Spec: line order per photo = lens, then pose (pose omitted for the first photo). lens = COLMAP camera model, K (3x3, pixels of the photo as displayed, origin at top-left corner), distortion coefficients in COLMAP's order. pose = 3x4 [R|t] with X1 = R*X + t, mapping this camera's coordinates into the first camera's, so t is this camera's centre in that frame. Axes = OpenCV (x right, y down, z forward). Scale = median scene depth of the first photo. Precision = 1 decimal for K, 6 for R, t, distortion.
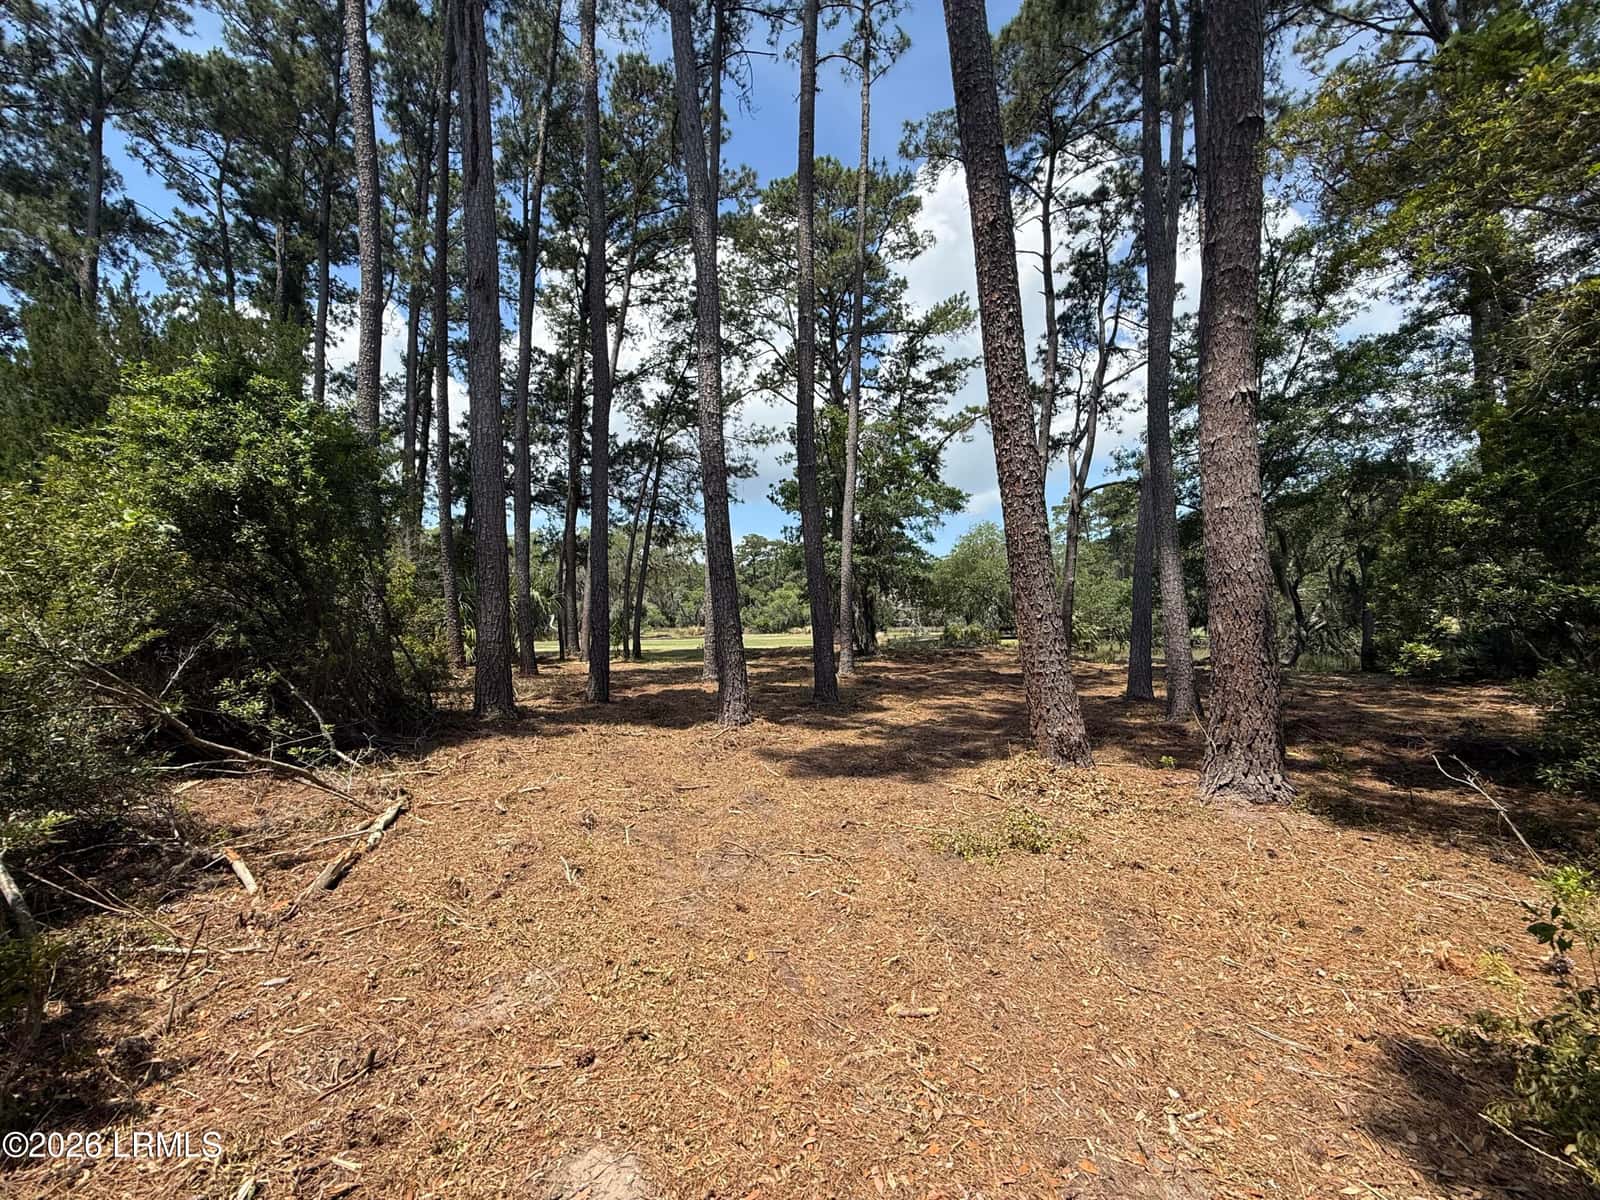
lens RADIAL K [[626.2, 0, 800.0], [0, 626.2, 600.0], [0, 0, 1]] dist [0.001455, 0.000050]
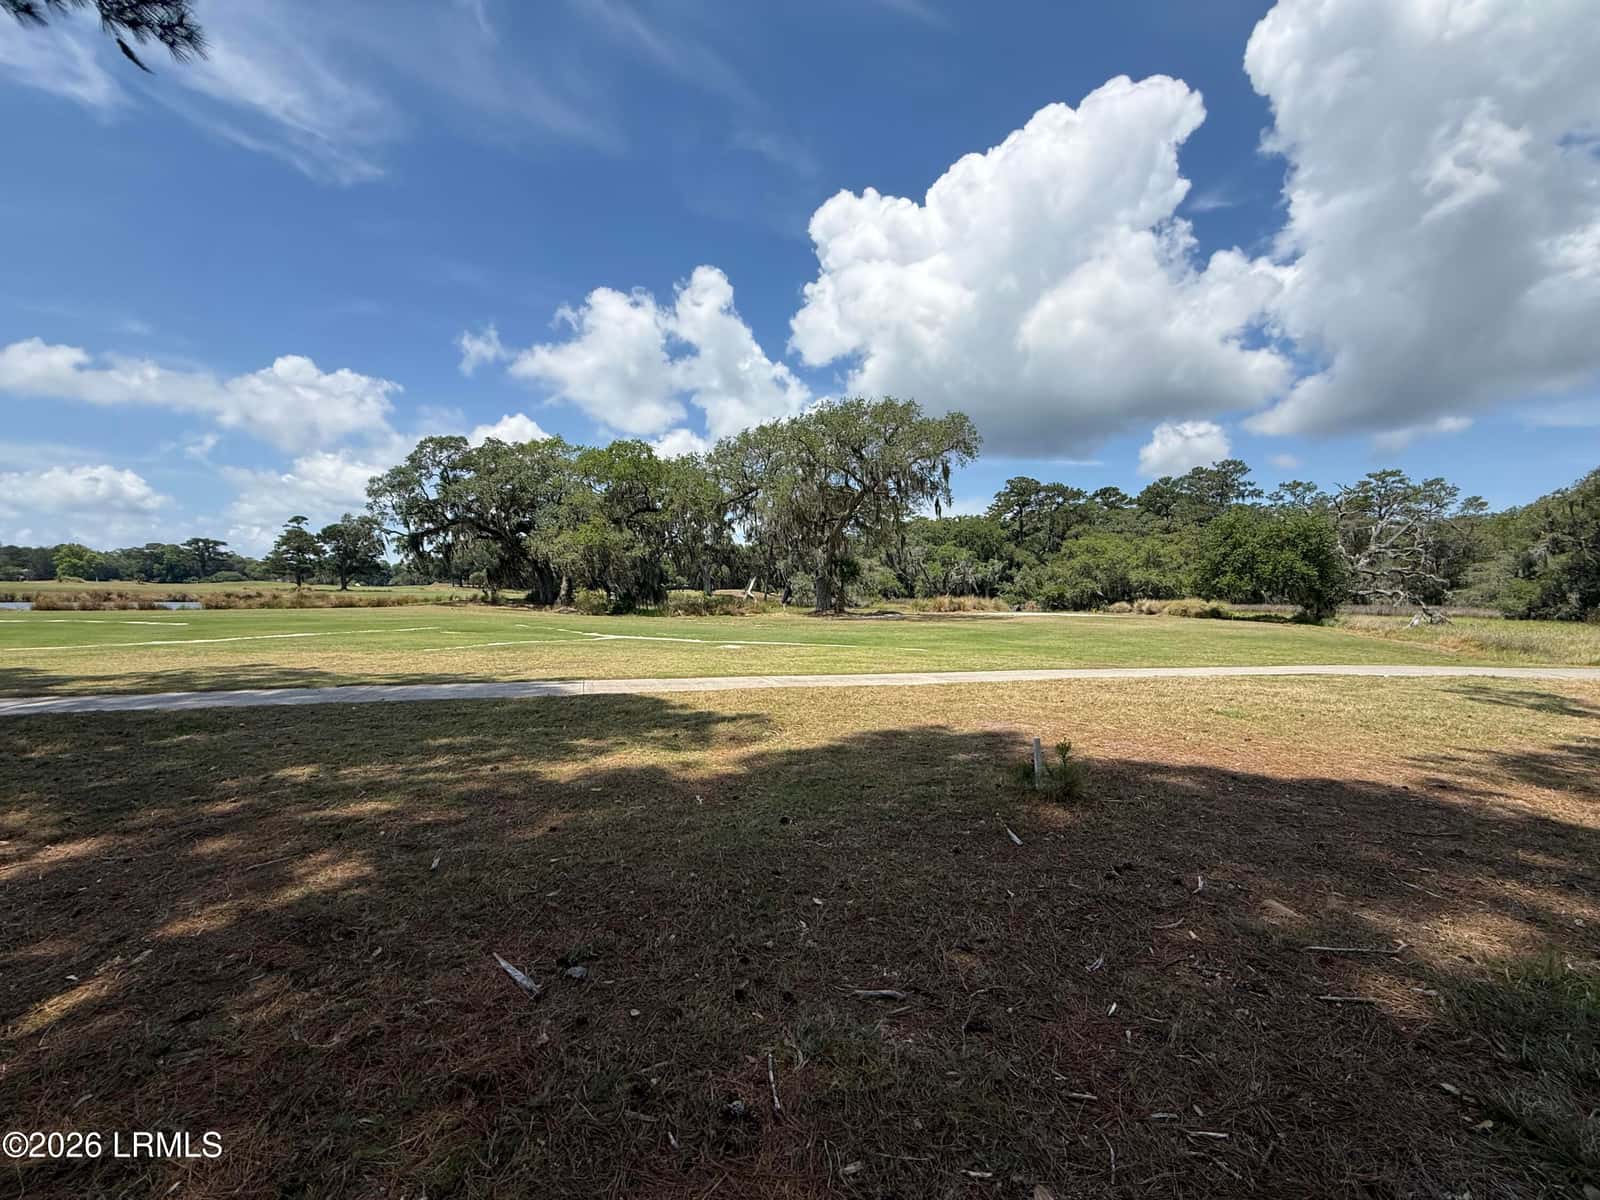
lens RADIAL K [[631.6, 0, 800.0], [0, 631.6, 600.0], [0, 0, 1]] dist [-0.003751, -0.000371]
pose [[0.924815, 0.017033, -0.380035, -0.041355], [0.001561, 0.998819, 0.048567, 0.009821], [0.380413, -0.045509, 0.923696, 0.255334]]
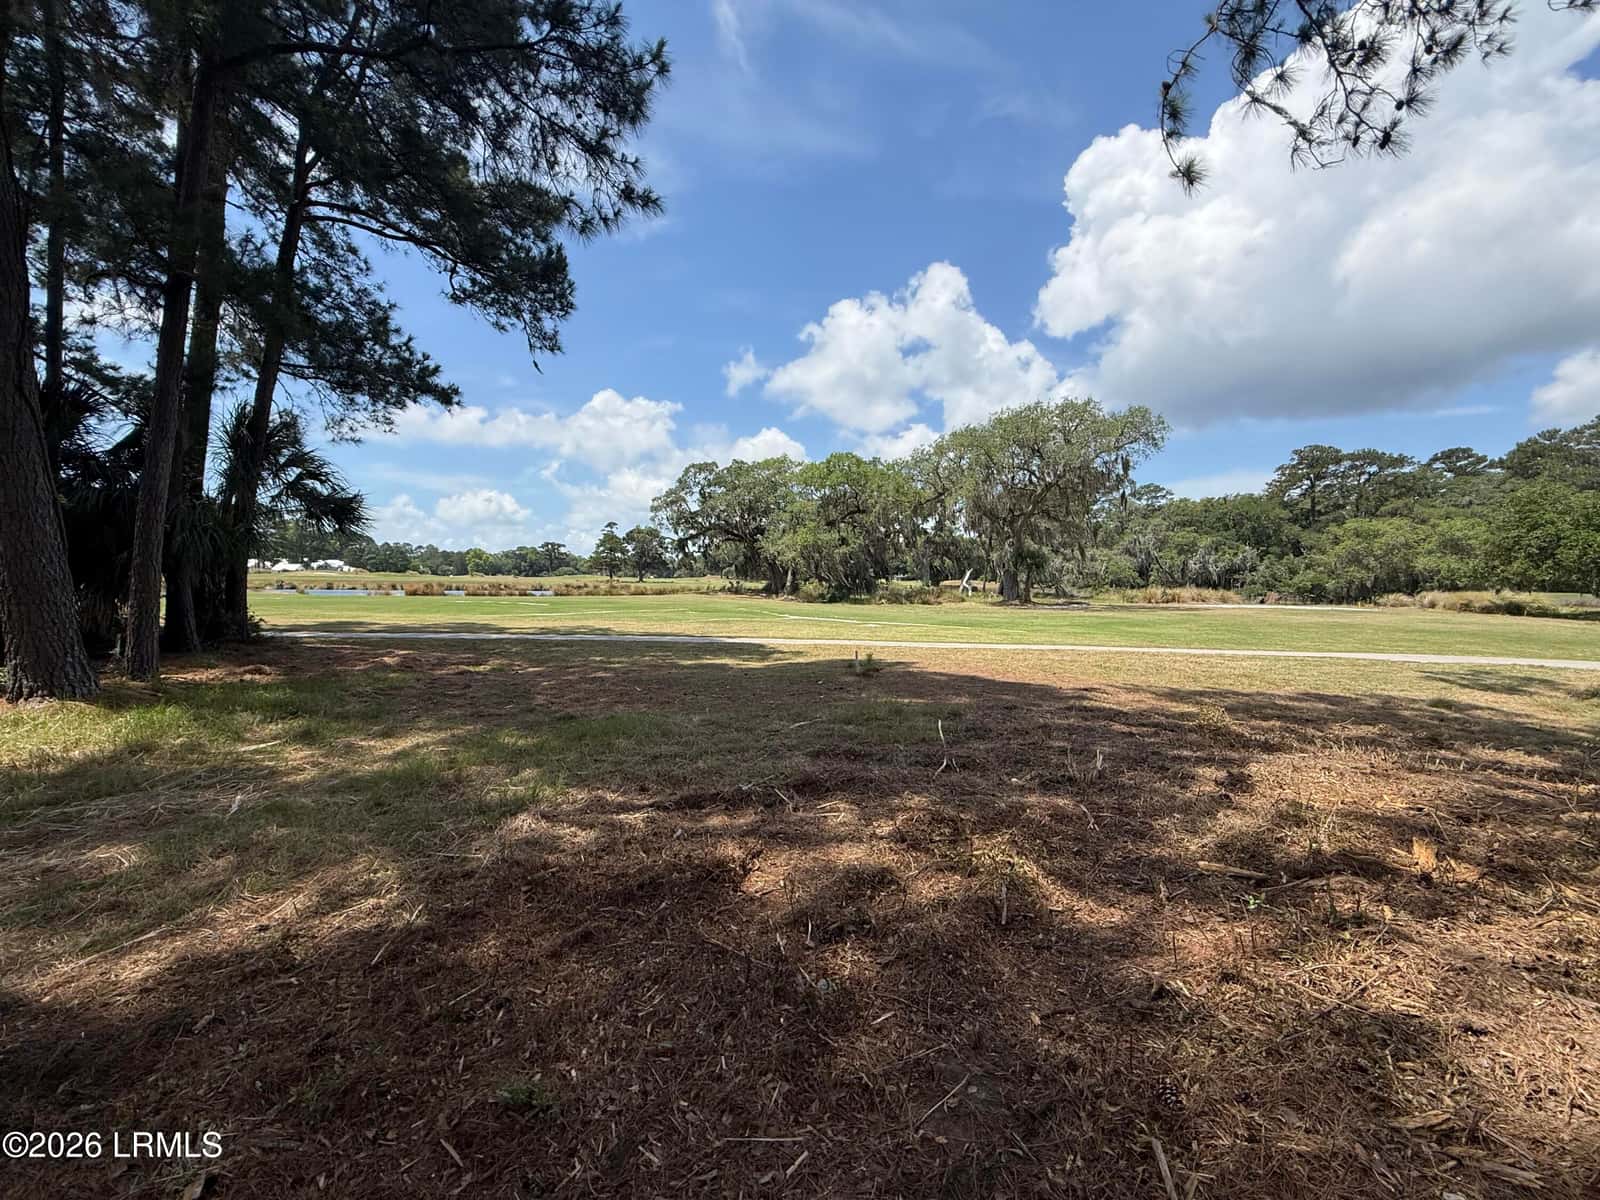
lens RADIAL K [[626.2, 0, 800.0], [0, 626.2, 600.0], [0, 0, 1]] dist [0.001455, 0.000050]
pose [[0.717685, 0.030207, -0.695713, 0.000004], [0.016463, 0.998044, 0.060316, 0.008131], [0.696173, -0.054741, 0.715783, 0.234462]]
